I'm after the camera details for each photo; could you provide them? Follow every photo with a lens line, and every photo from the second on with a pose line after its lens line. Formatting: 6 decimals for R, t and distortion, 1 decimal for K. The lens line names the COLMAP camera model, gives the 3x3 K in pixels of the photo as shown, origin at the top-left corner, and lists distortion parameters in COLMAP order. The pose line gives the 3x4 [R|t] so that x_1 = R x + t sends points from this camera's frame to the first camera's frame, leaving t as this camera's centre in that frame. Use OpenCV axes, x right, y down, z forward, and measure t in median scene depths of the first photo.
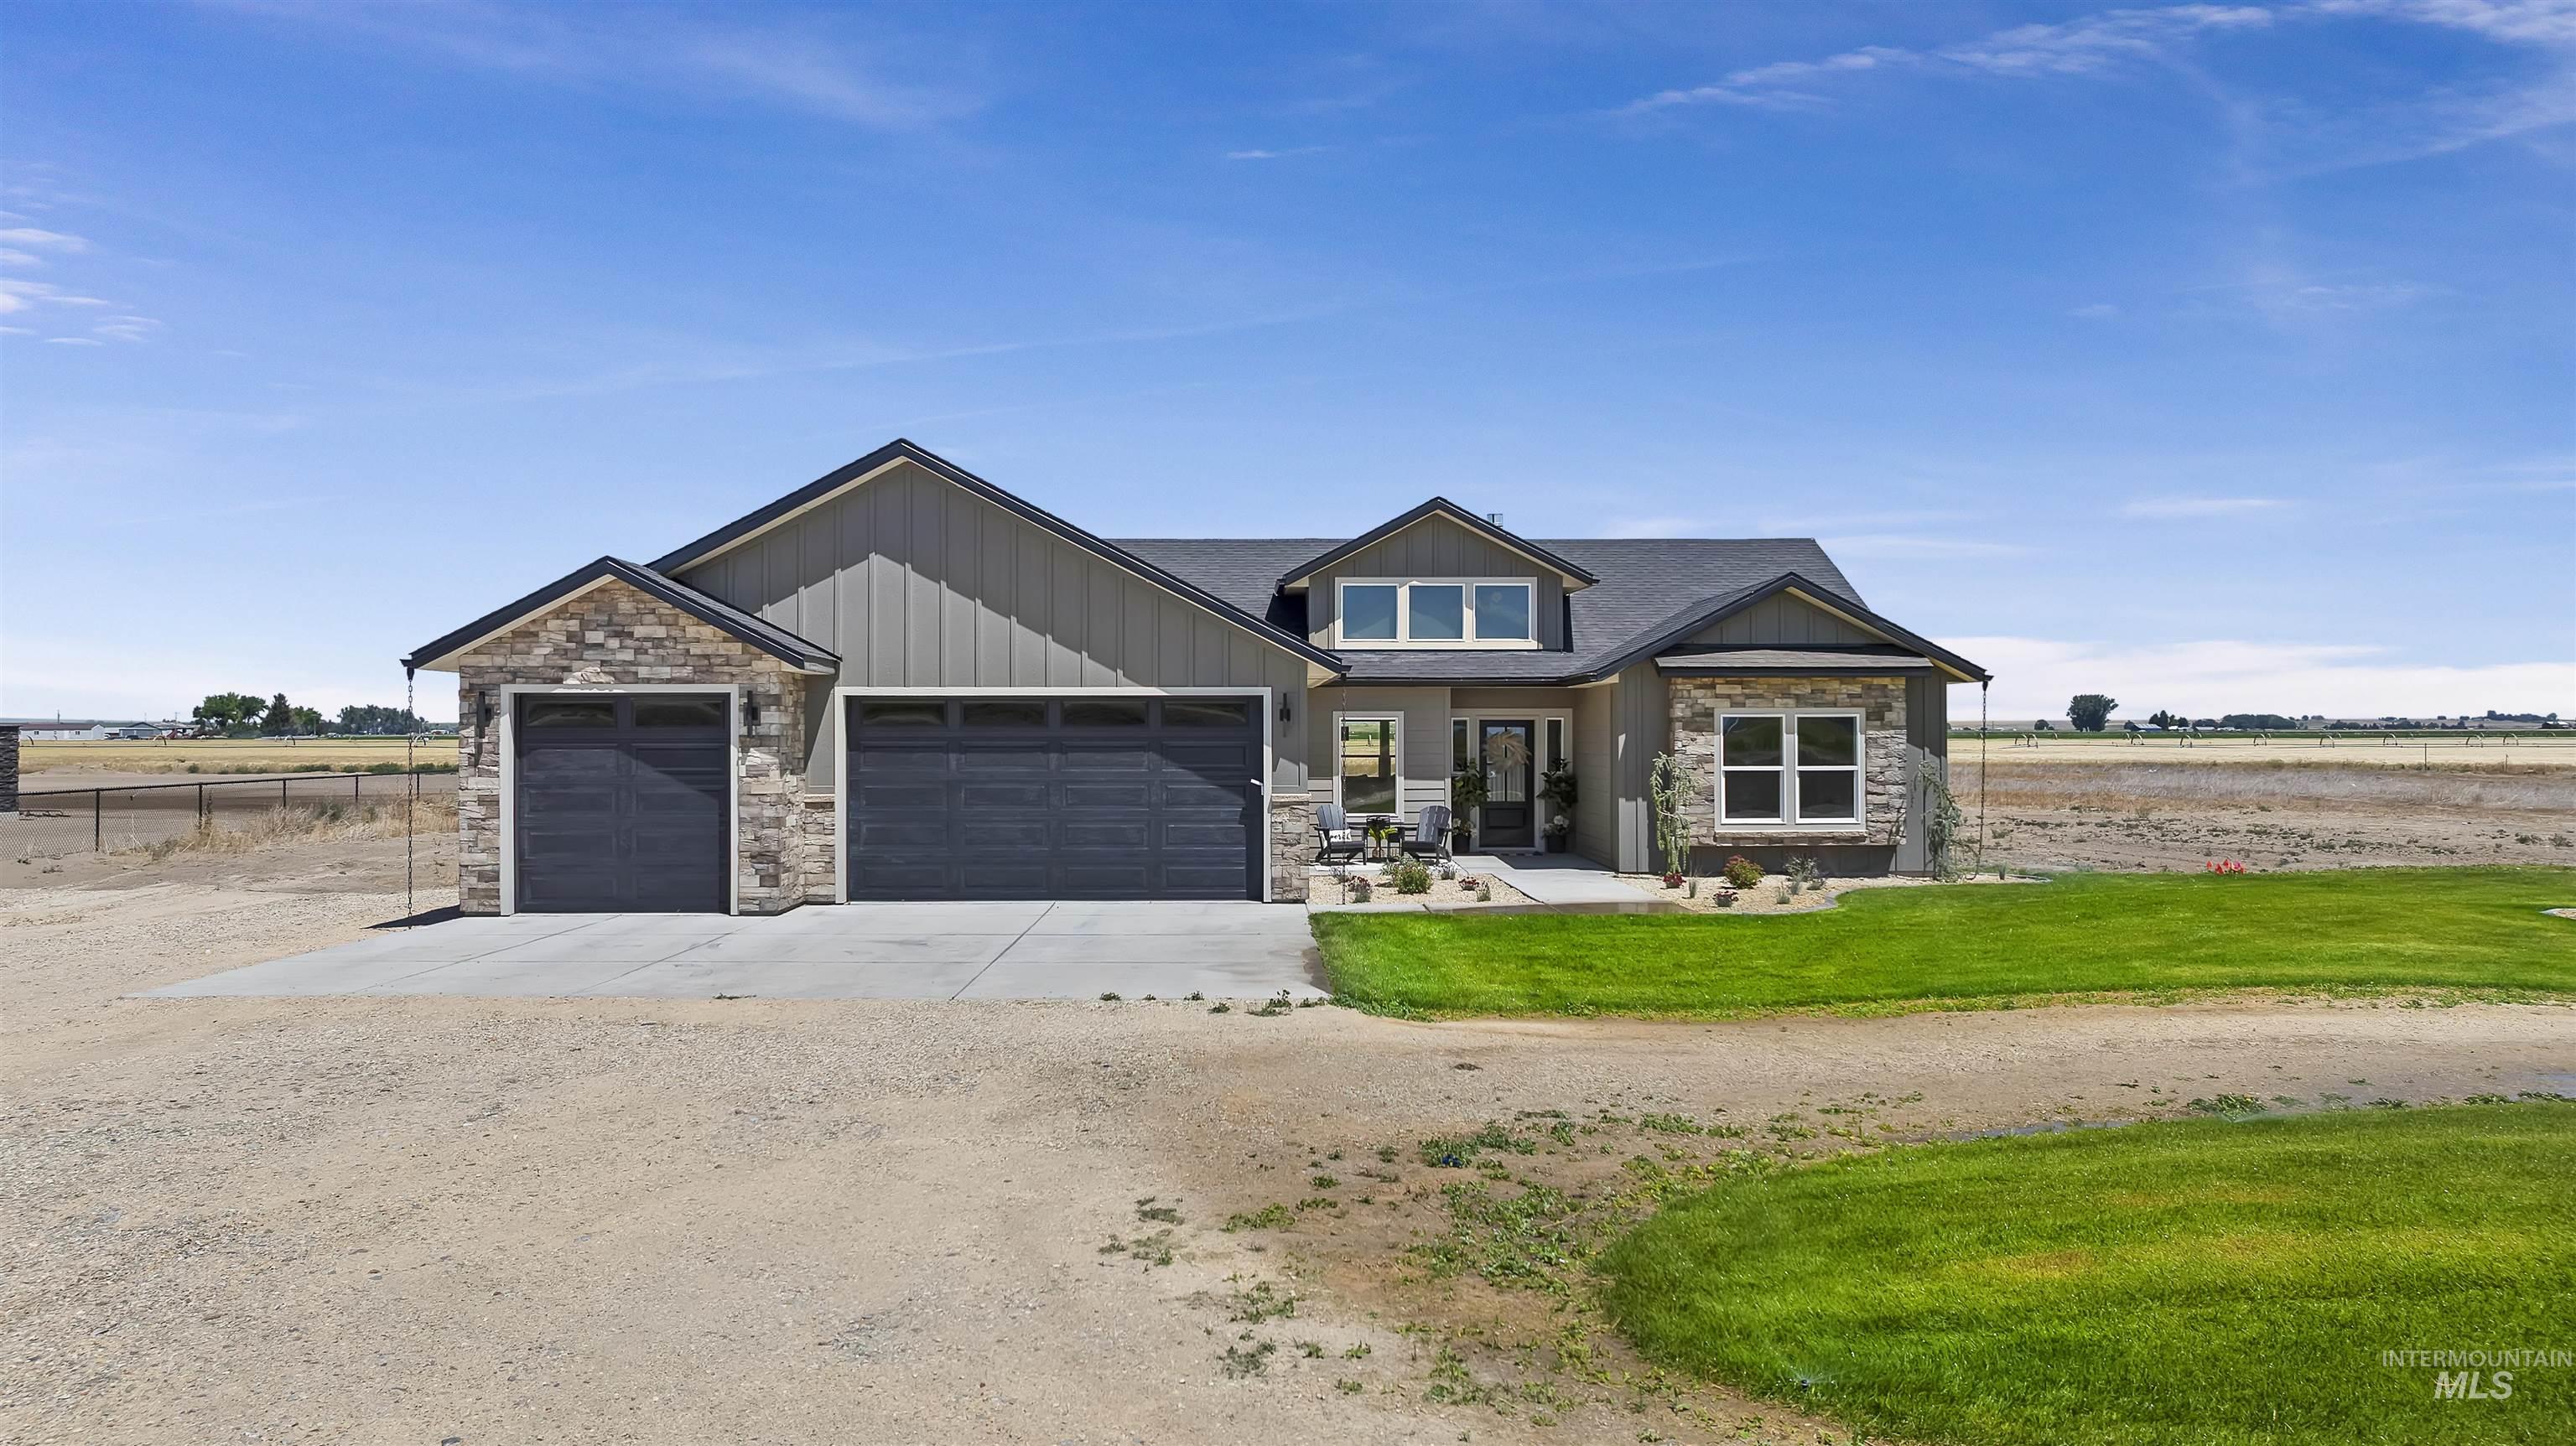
lens RADIAL K [[1815.8, 0, 1278.6], [0, 1815.8, 719.5], [0, 0, 1]] dist [-0.039049, 0.039235]
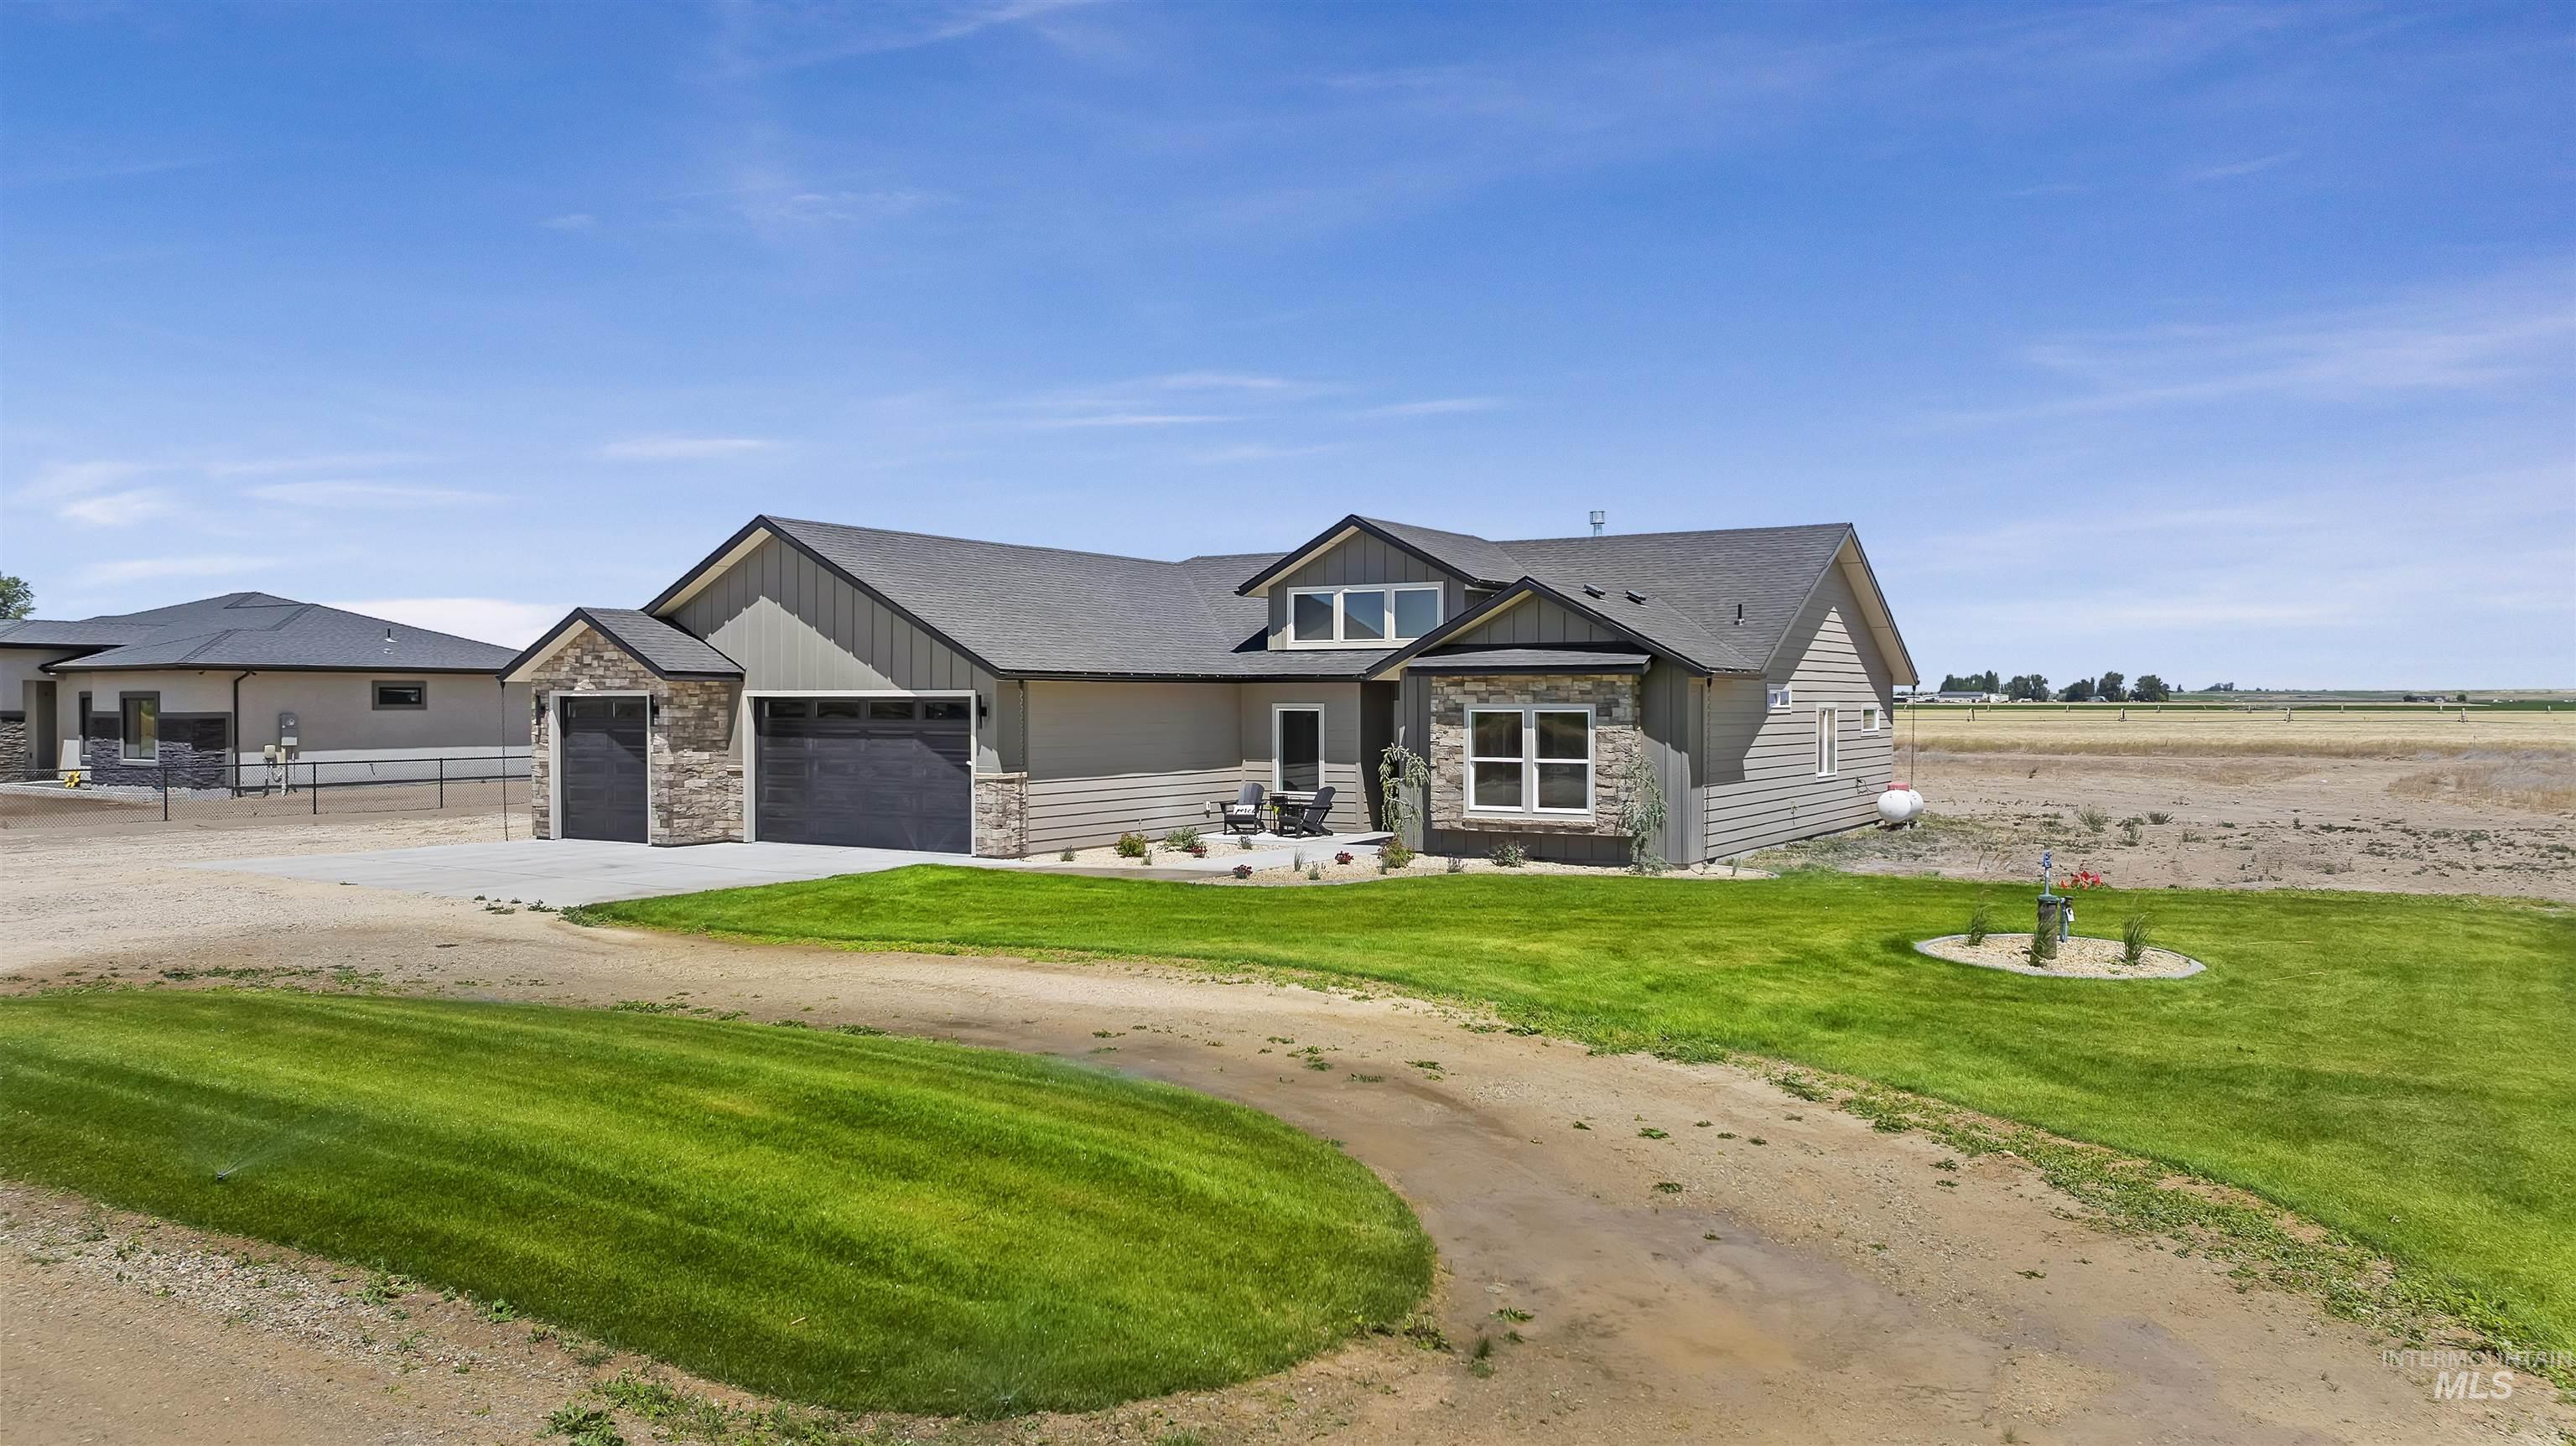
lens RADIAL K [[1815.8, 0, 1285.4], [0, 1815.8, 728.9], [0, 0, 1]] dist [-0.039049, 0.039235]
pose [[0.842440, 0.010764, -0.538682, 0.737519], [0.002116, 0.999727, 0.023286, -0.016747], [0.538786, -0.020757, 0.842187, 0.023399]]
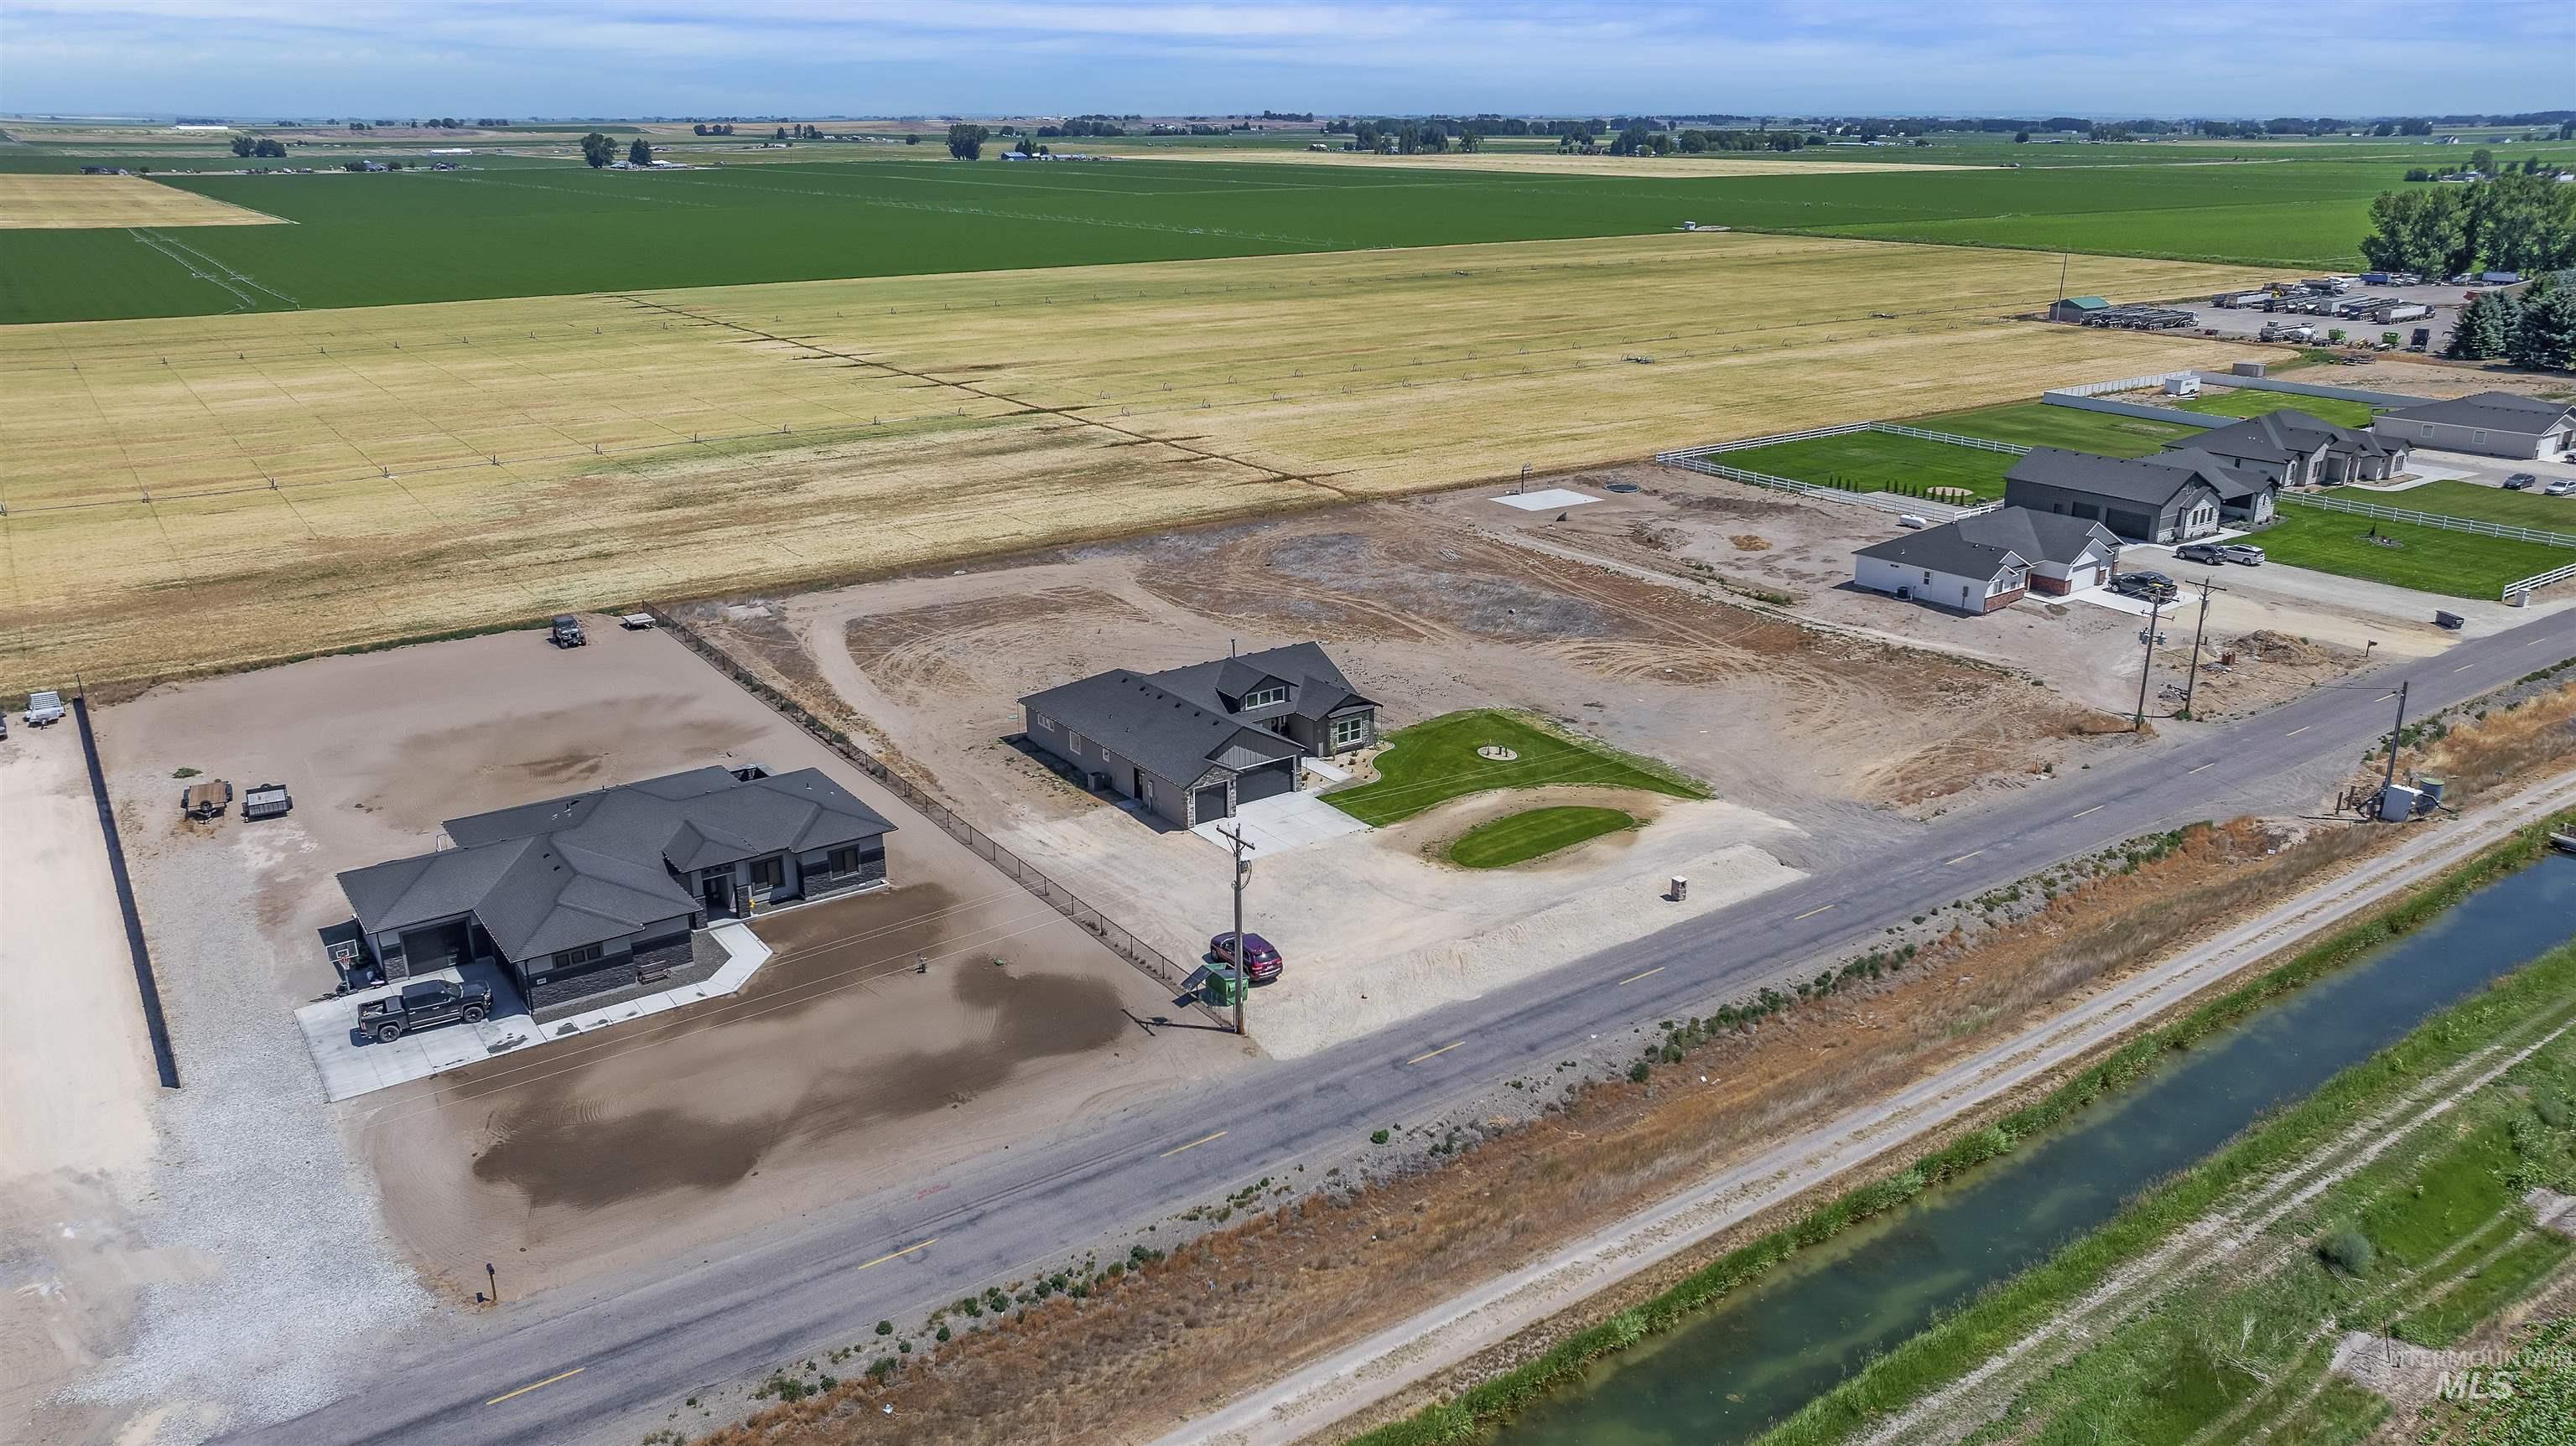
lens RADIAL K [[1815.8, 0, 1296.5], [0, 1815.8, 735.3], [0, 0, 1]] dist [-0.039049, 0.039235]
pose [[0.819059, -0.179333, 0.544960, -2.450813], [-0.012084, 0.944286, 0.328904, -1.541451], [-0.573582, -0.275977, 0.771259, -2.625011]]
